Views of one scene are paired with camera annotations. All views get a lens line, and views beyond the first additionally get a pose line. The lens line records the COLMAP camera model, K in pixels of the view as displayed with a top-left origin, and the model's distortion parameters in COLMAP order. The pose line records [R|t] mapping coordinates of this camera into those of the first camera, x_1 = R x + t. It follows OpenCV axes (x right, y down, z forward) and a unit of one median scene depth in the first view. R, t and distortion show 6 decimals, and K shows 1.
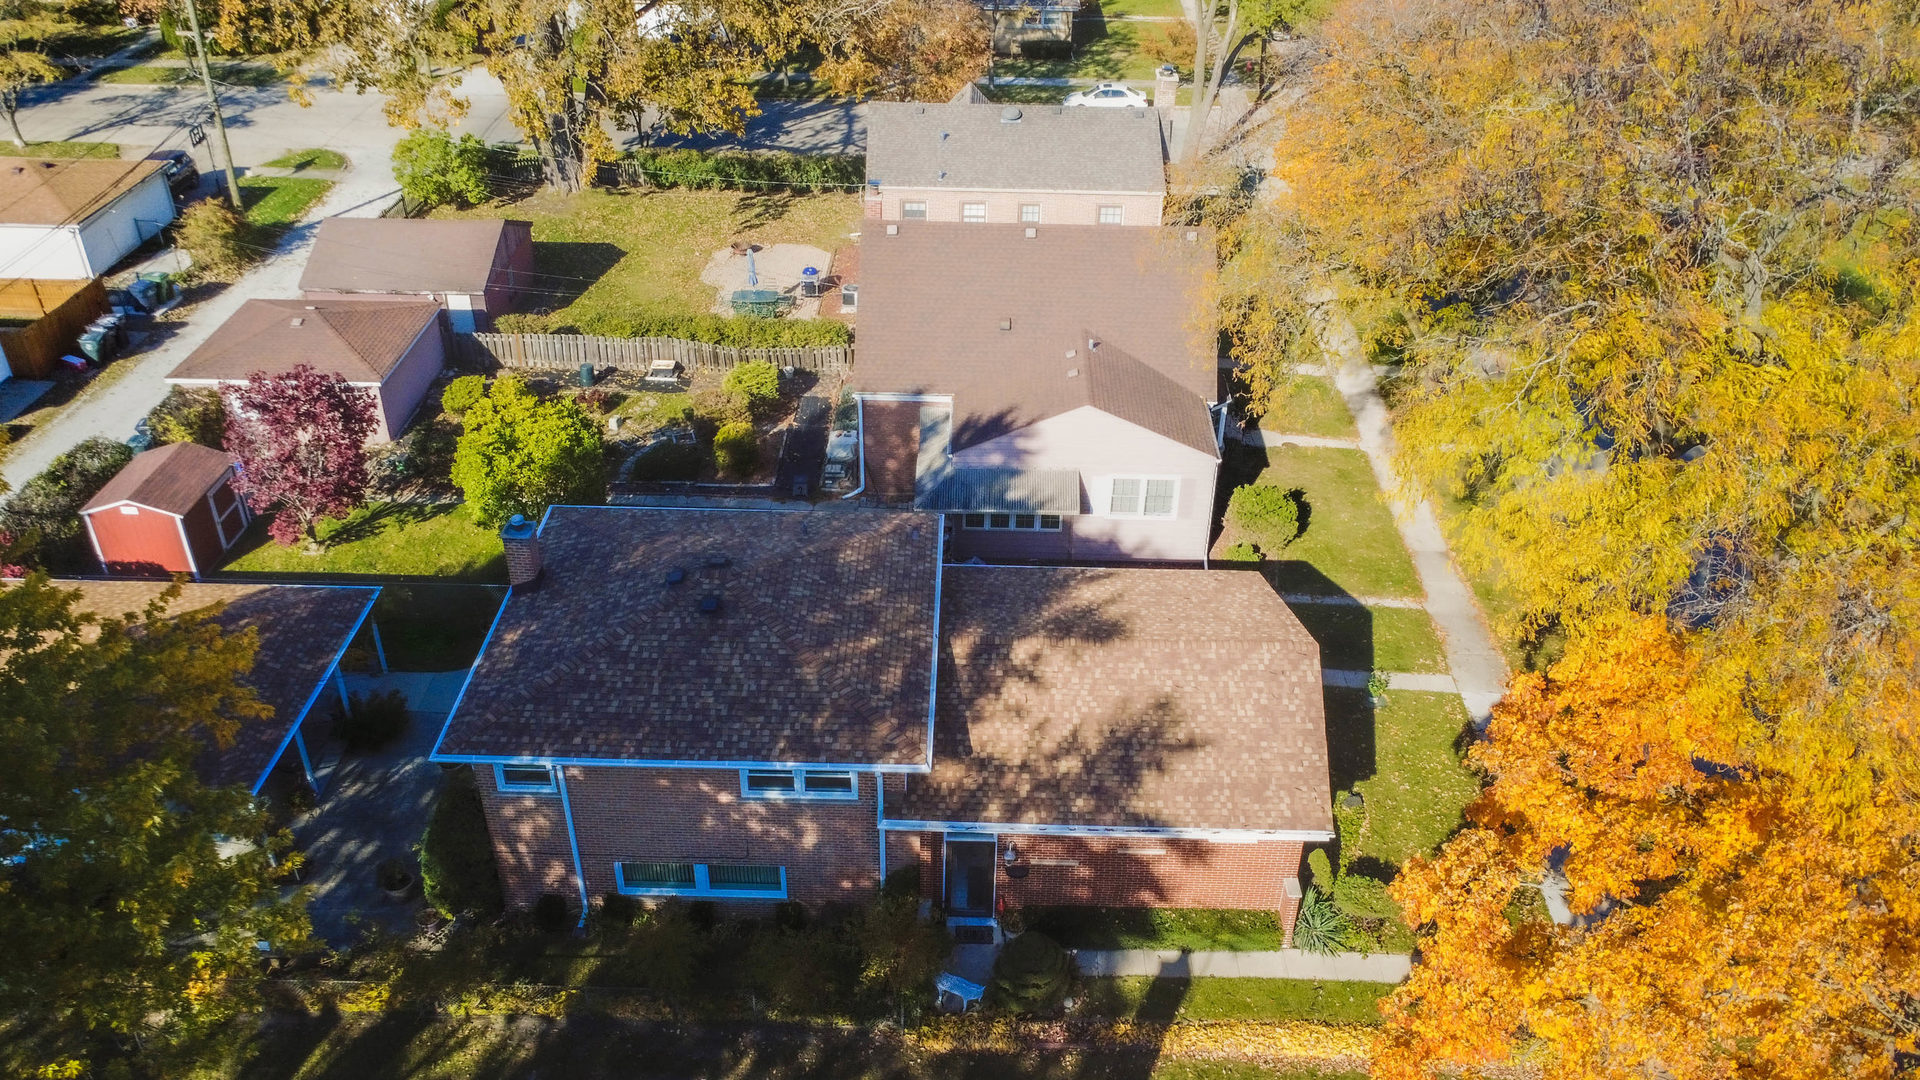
lens RADIAL K [[1442.2, 0, 951.6], [0, 1442.2, 545.3], [0, 0, 1]] dist [0.006525, 0.003946]
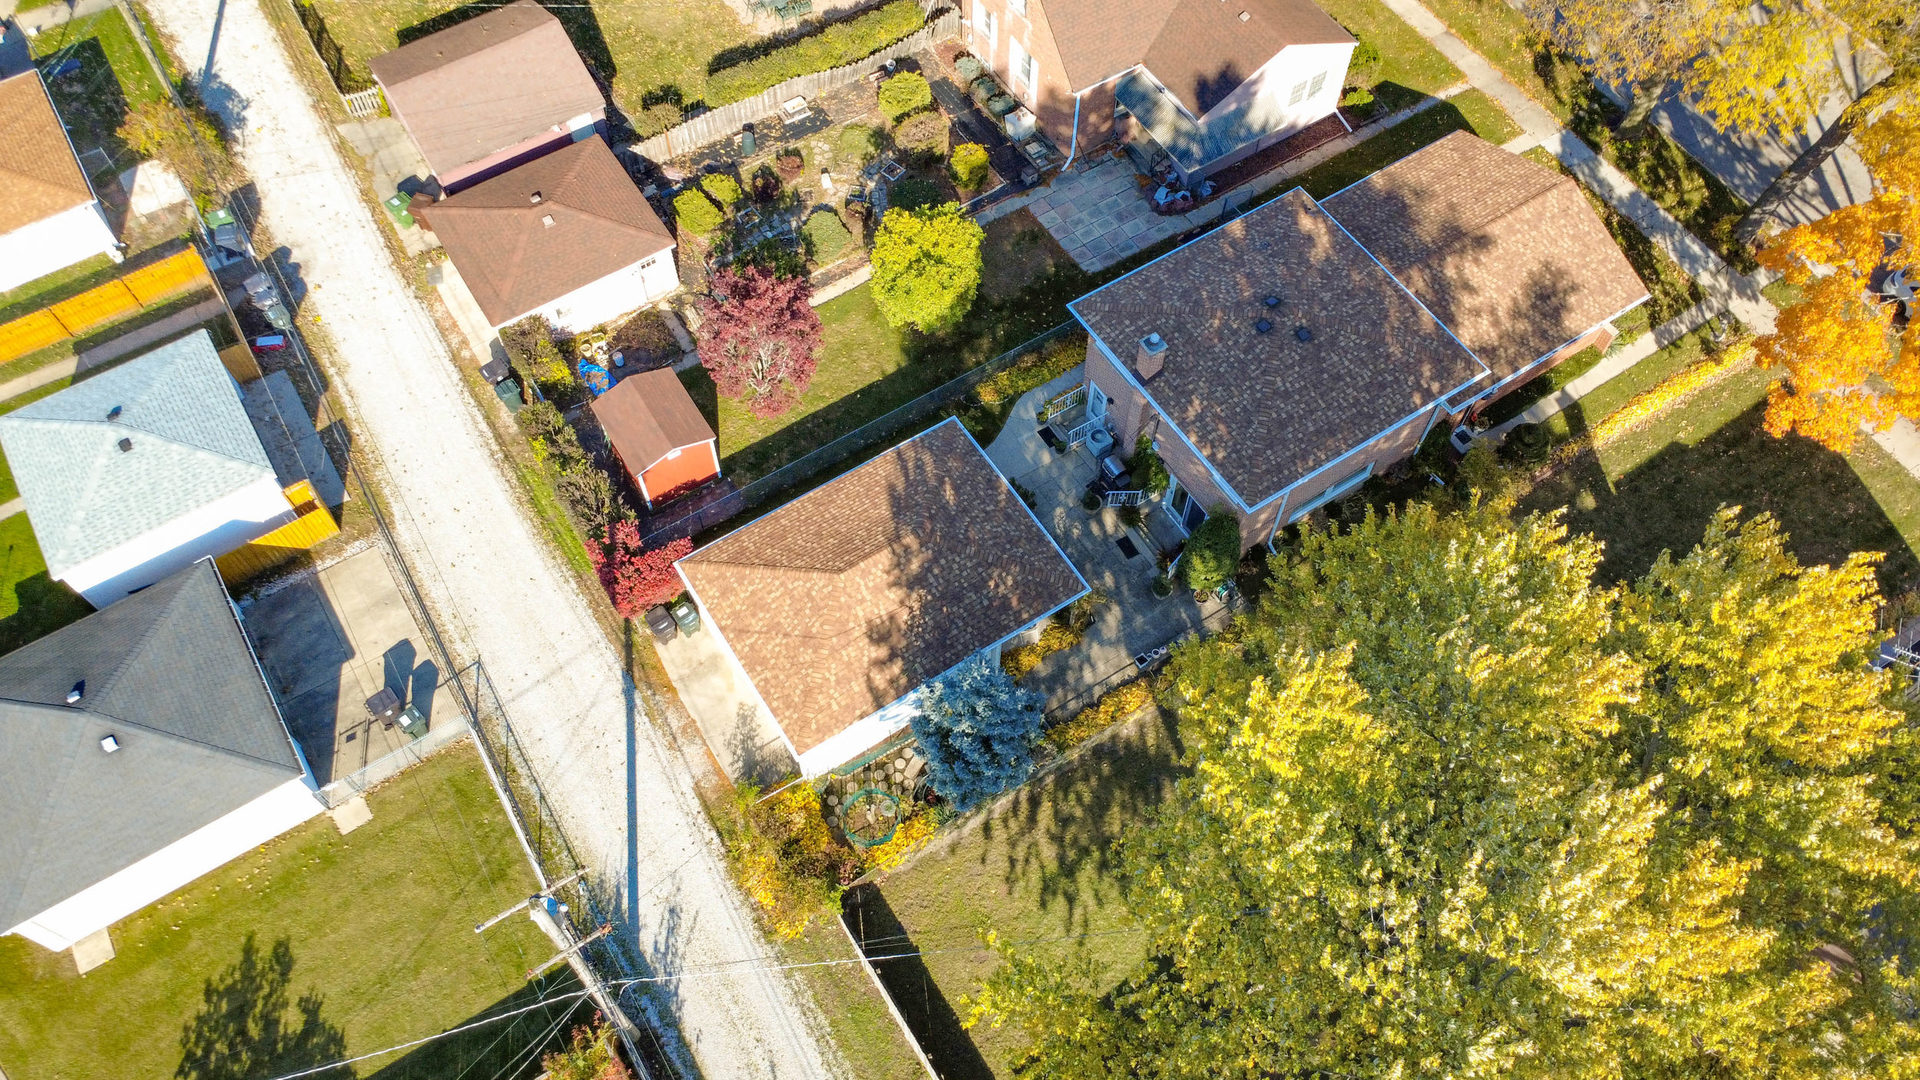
lens RADIAL K [[1442.2, 0, 951.6], [0, 1442.2, 545.3], [0, 0, 1]] dist [0.006525, 0.003946]
pose [[0.832161, -0.485797, 0.267411, -0.695628], [0.312427, 0.809135, 0.497684, -0.453898], [-0.458145, -0.330607, 0.825107, -0.095987]]
